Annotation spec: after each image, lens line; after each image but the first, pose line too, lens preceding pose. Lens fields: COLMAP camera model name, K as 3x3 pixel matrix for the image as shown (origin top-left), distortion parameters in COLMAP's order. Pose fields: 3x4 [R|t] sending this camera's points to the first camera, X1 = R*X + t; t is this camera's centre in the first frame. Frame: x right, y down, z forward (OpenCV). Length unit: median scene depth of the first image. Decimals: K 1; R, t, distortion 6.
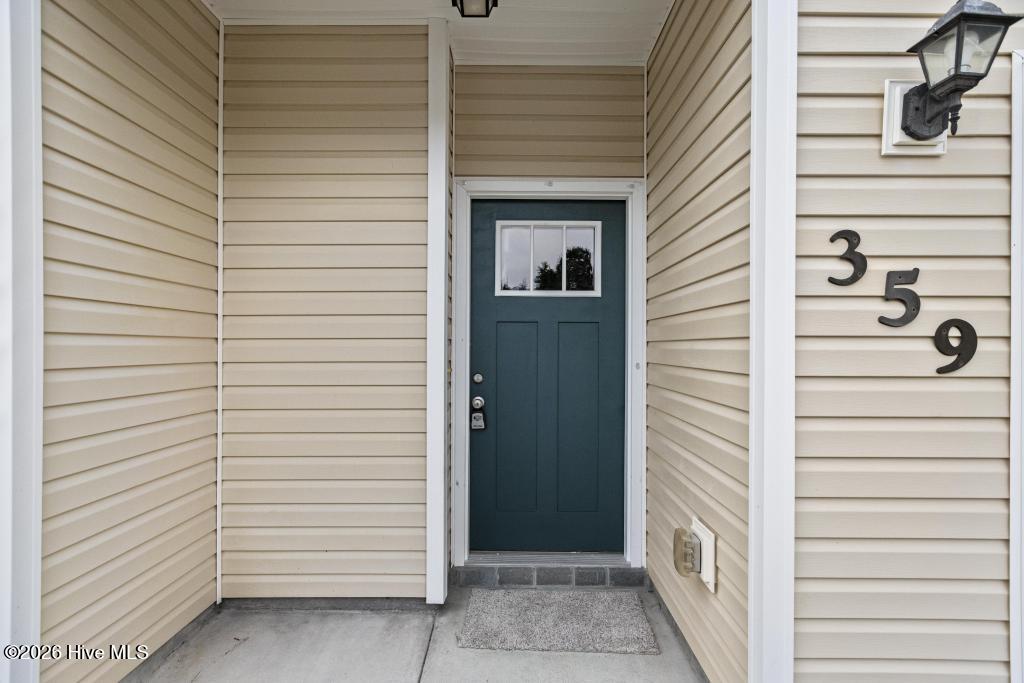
lens RADIAL K [[452.4, 0, 516.5], [0, 452.4, 349.7], [0, 0, 1]] dist [0.000602, -0.000361]
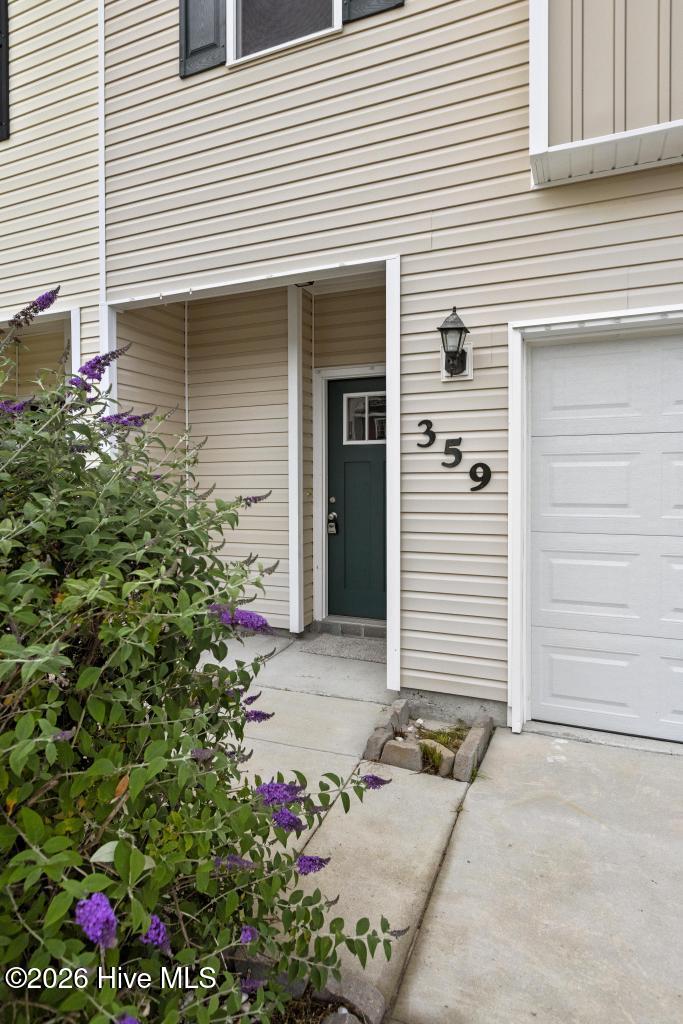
lens RADIAL K [[582.3, 0, 339.4], [0, 582.3, 494.6], [0, 0, 1]] dist [0.000287, -0.000006]
pose [[0.919474, 0.001698, -0.393147, 1.394134], [0.006536, 0.999786, 0.019604, 0.015206], [0.393096, -0.020594, 0.919267, -1.540418]]
